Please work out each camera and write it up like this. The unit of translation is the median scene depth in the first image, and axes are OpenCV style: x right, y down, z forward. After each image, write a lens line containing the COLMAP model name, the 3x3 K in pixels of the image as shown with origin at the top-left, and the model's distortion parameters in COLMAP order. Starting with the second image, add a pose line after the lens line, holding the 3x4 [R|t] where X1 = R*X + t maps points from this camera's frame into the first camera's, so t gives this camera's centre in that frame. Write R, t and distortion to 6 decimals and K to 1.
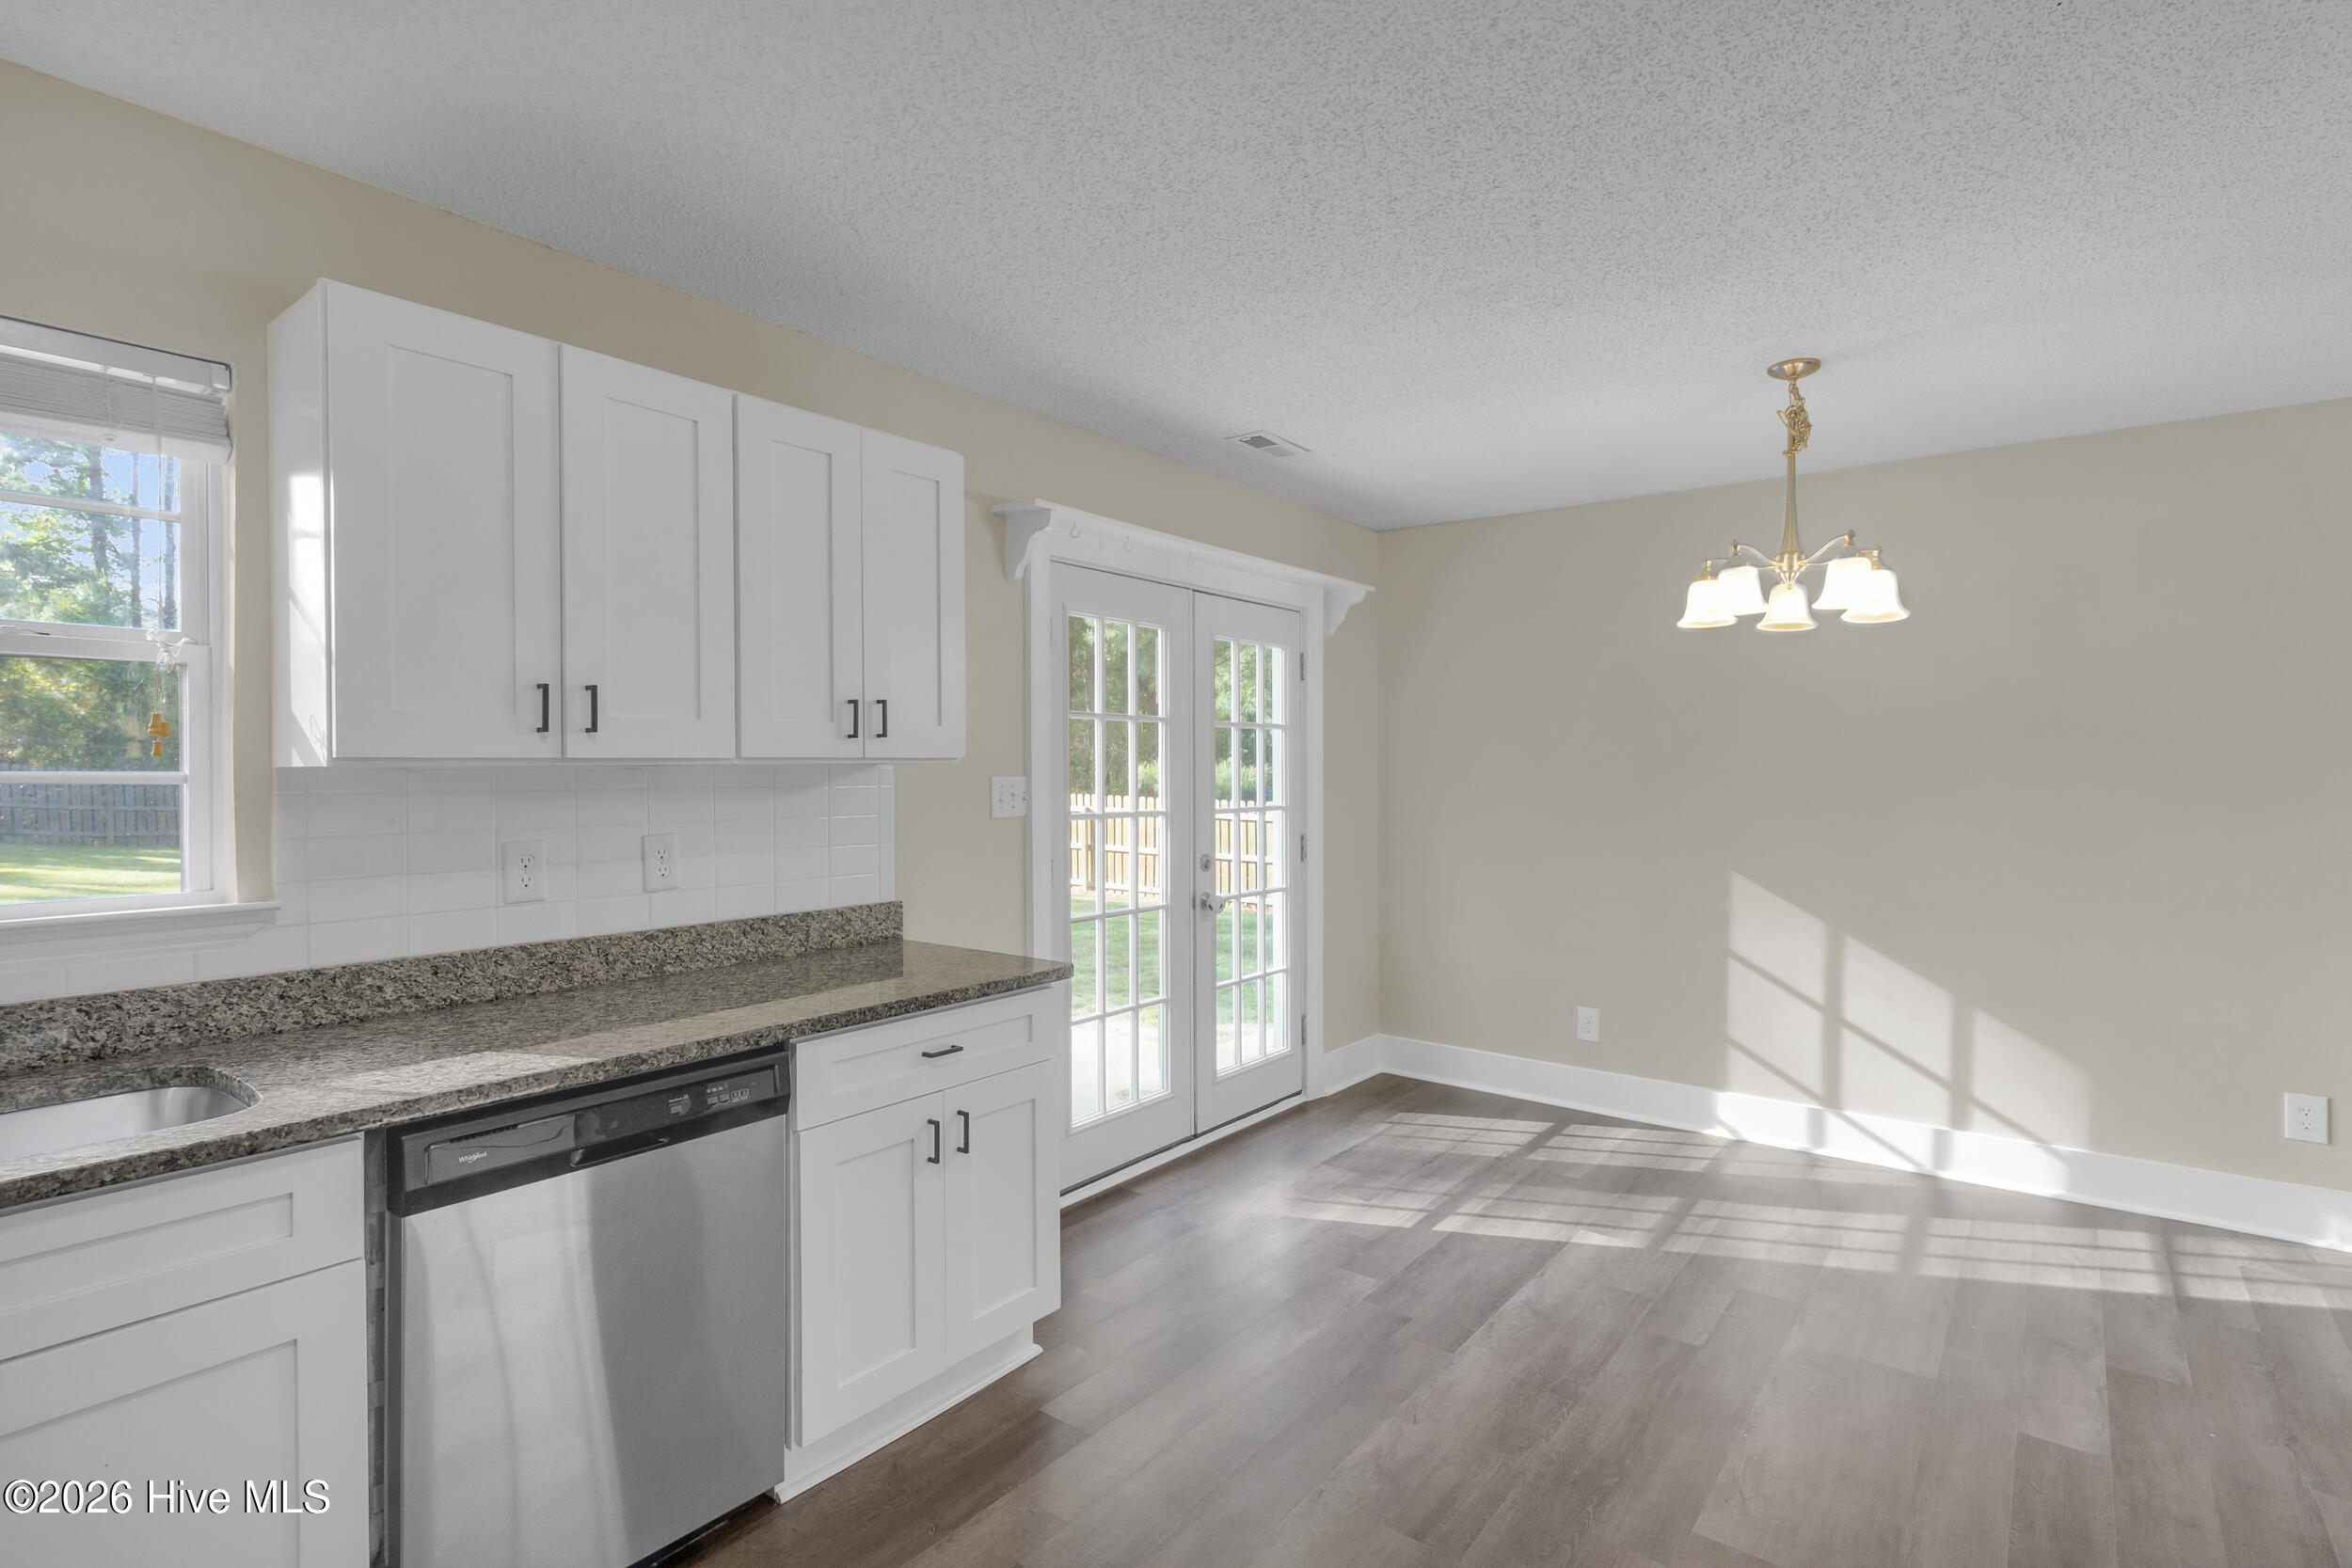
lens RADIAL K [[1137.1, 0, 1160.0], [0, 1137.1, 789.8], [0, 0, 1]] dist [0.001565, -0.000270]
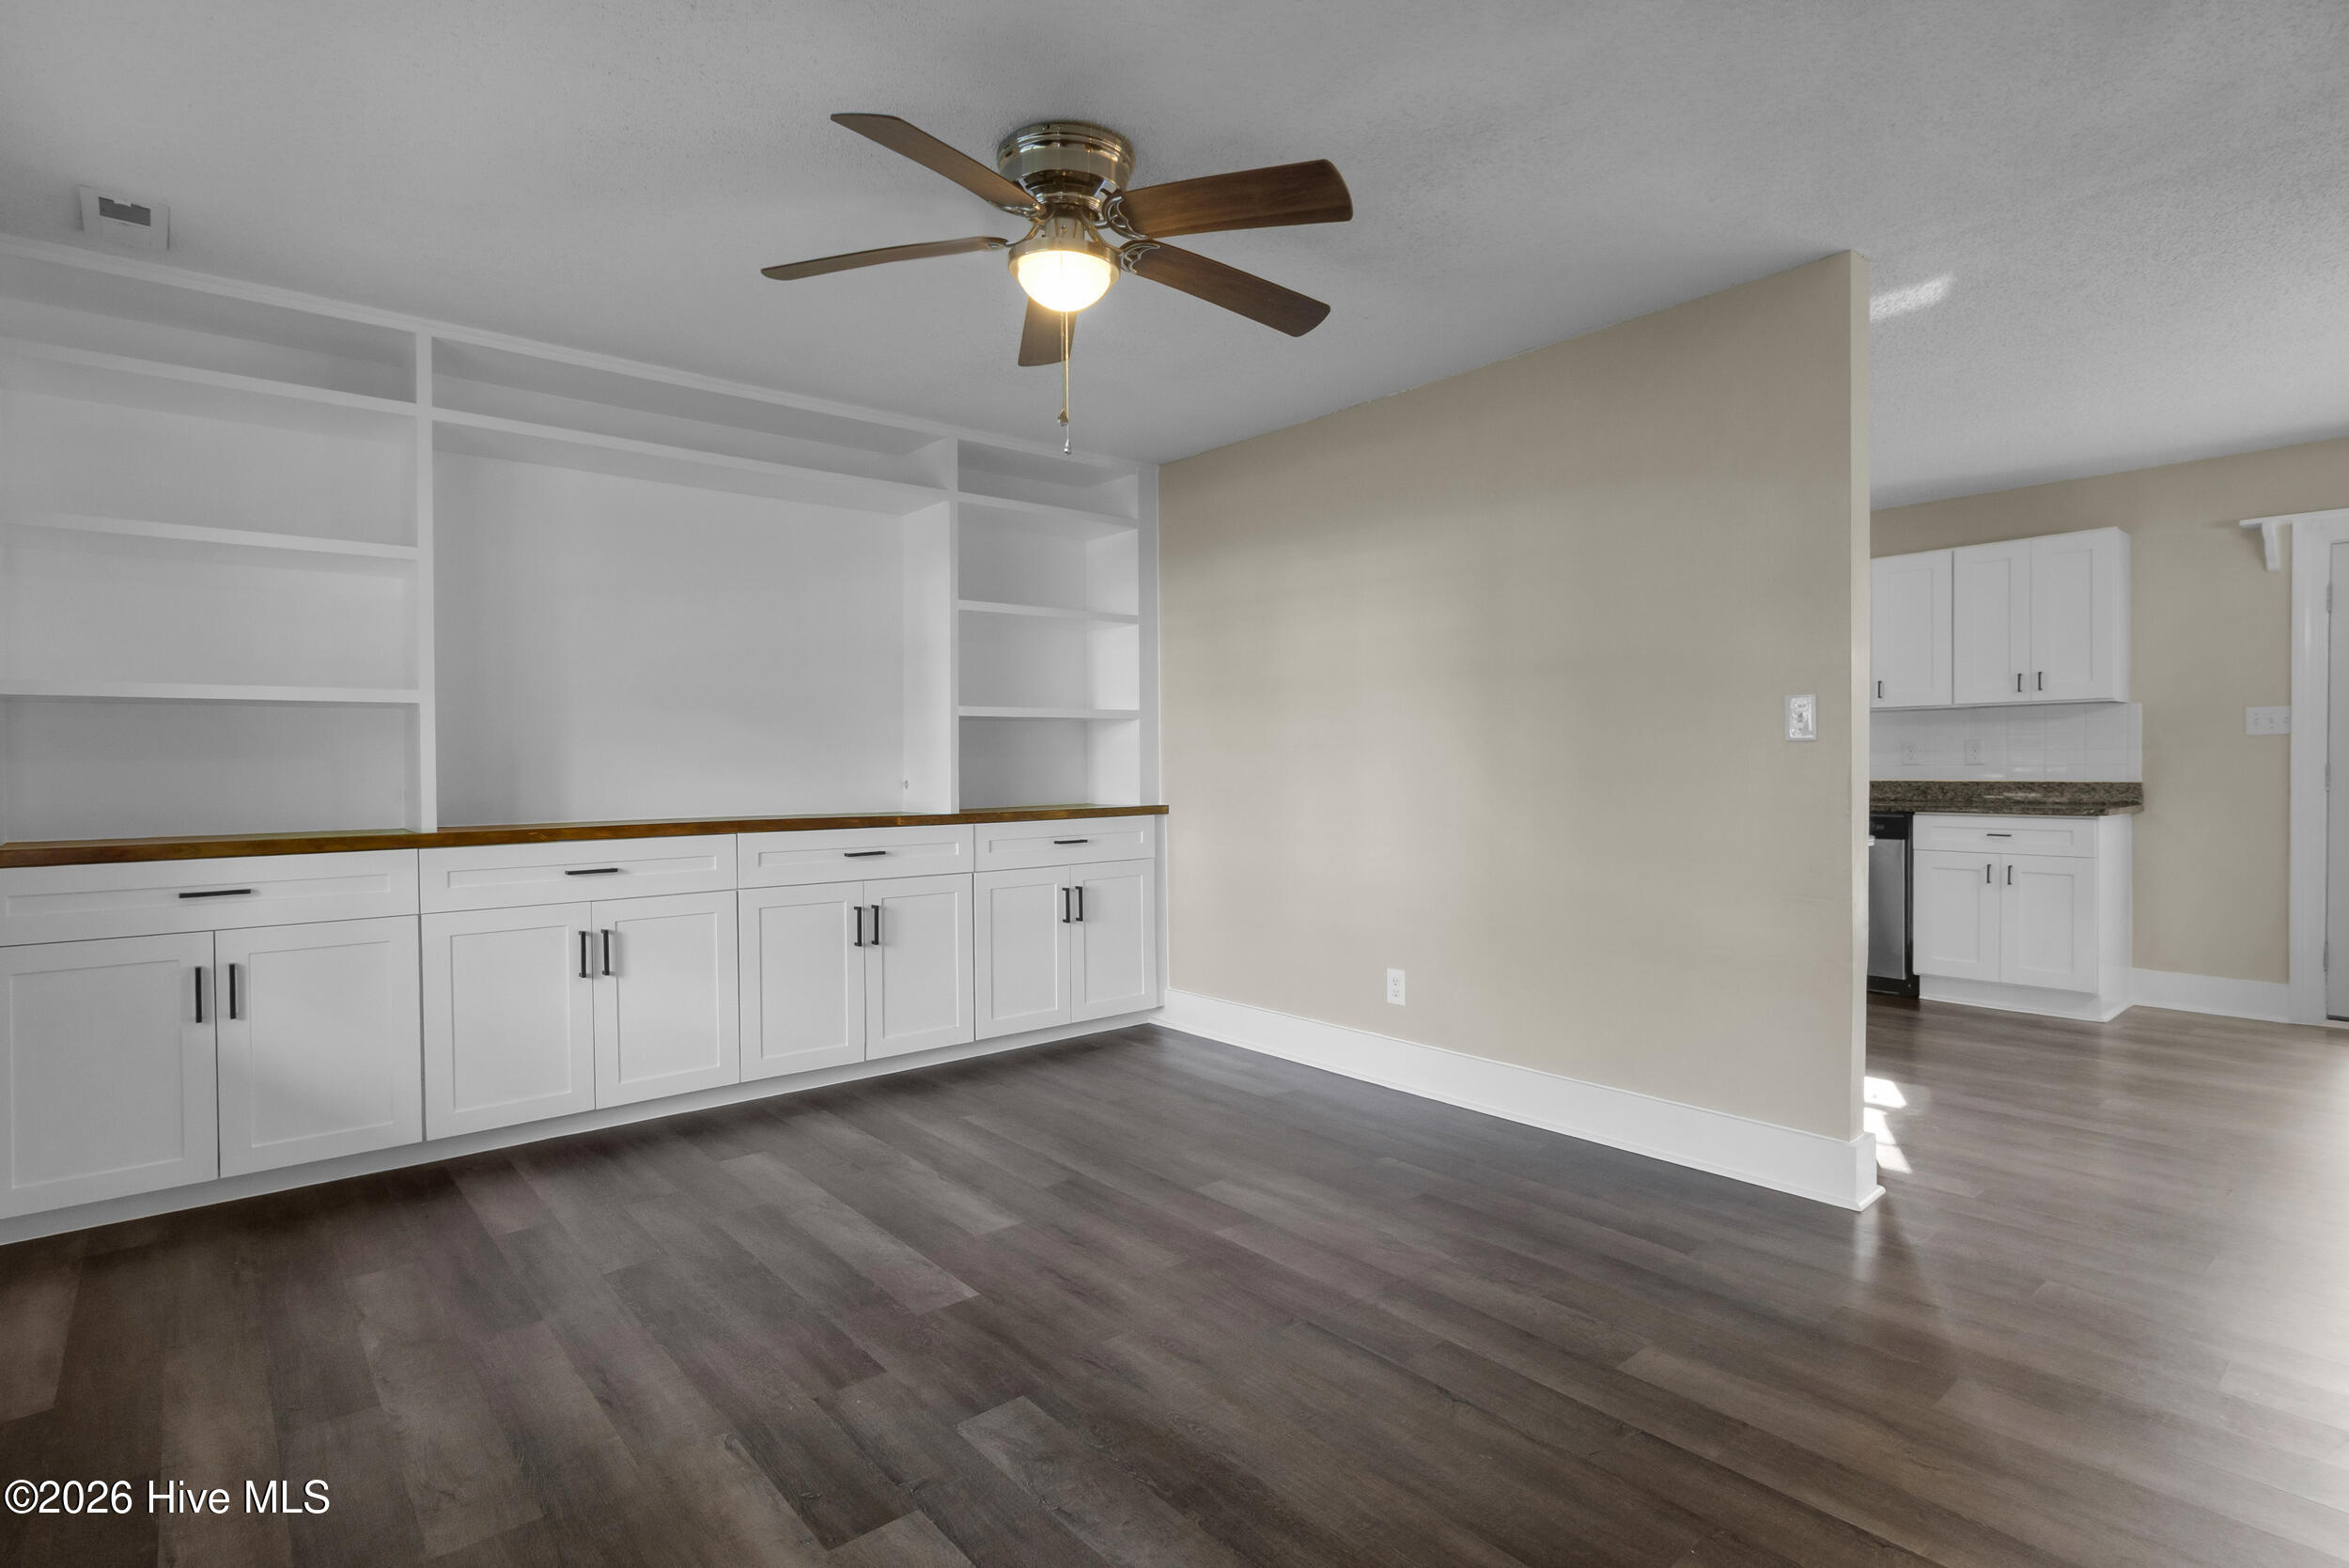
lens RADIAL K [[1149.8, 0, 1169.7], [0, 1149.8, 776.9], [0, 0, 1]] dist [0.003448, 0.000215]
pose [[-0.185258, 0.016026, -0.982559, 1.763228], [-0.010635, 0.999776, 0.018312, 0.073566], [0.982632, 0.013842, -0.185046, -0.124207]]
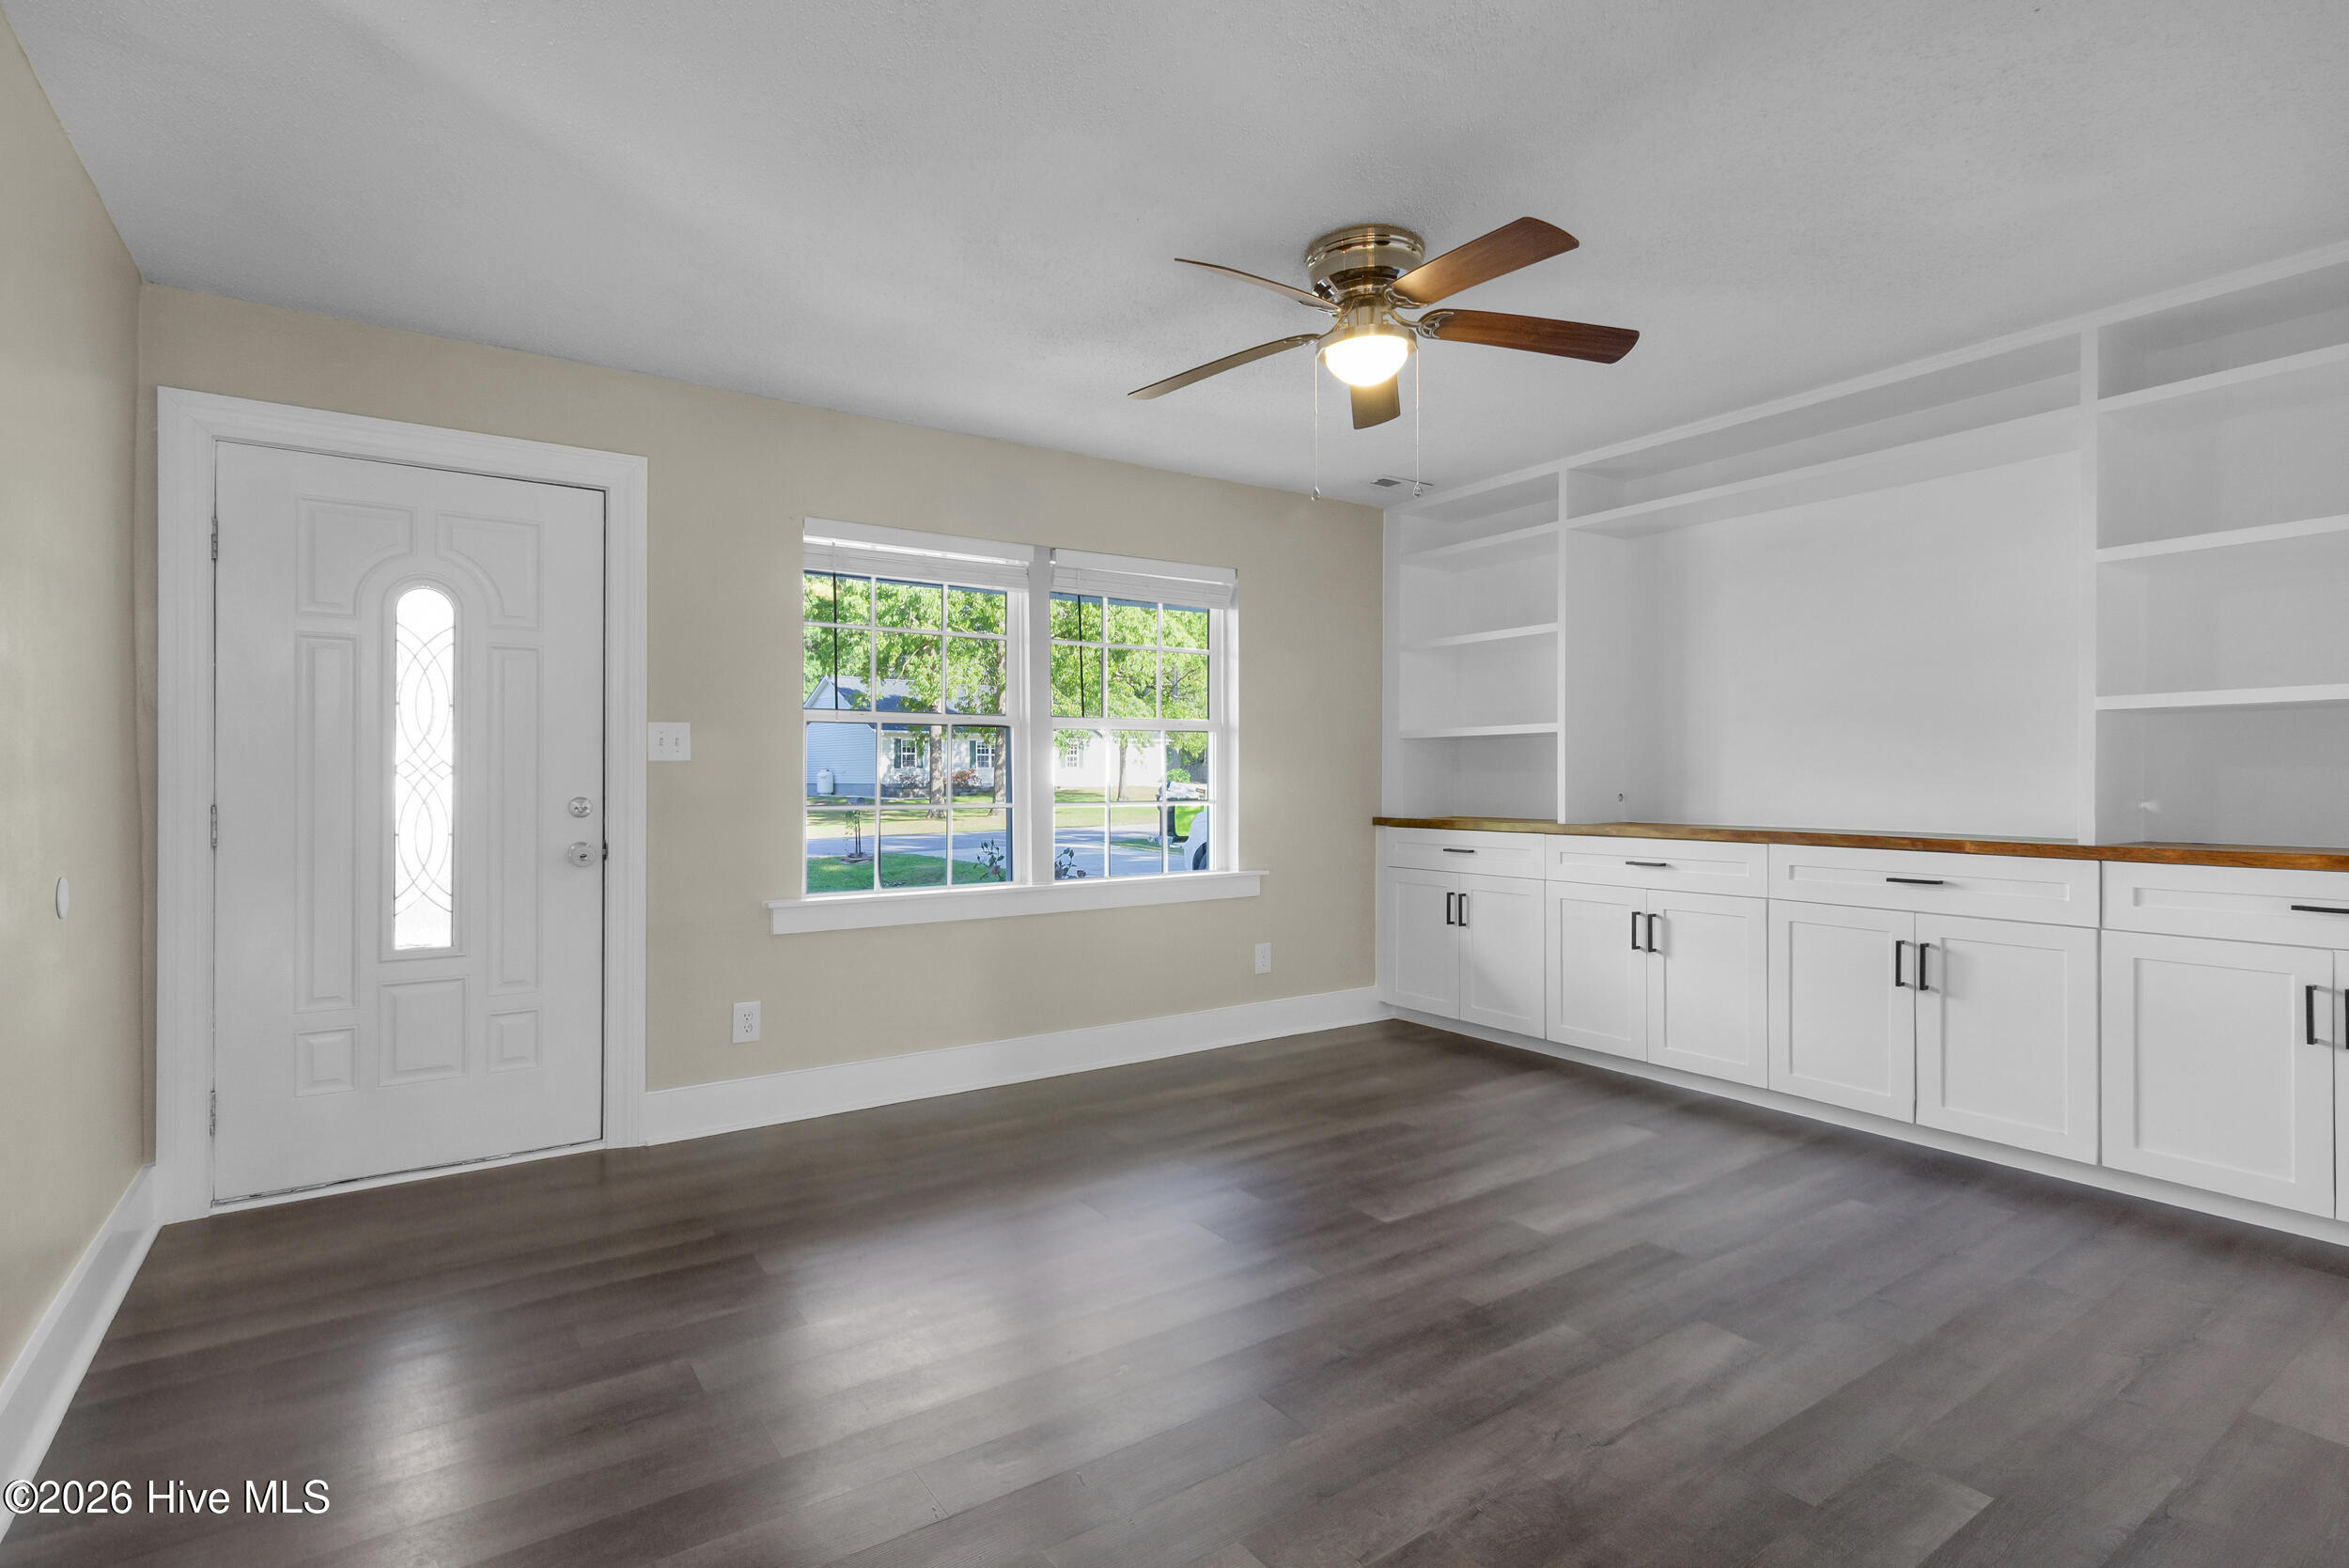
lens RADIAL K [[1112.4, 0, 1219.6], [0, 1112.4, 786.8], [0, 0, 1]] dist [0.000323, 0.000135]
pose [[-0.970203, -0.001113, 0.242291, 0.908087], [0.004492, 0.999735, 0.022578, 0.069236], [-0.242252, 0.022994, -0.969941, 0.525861]]
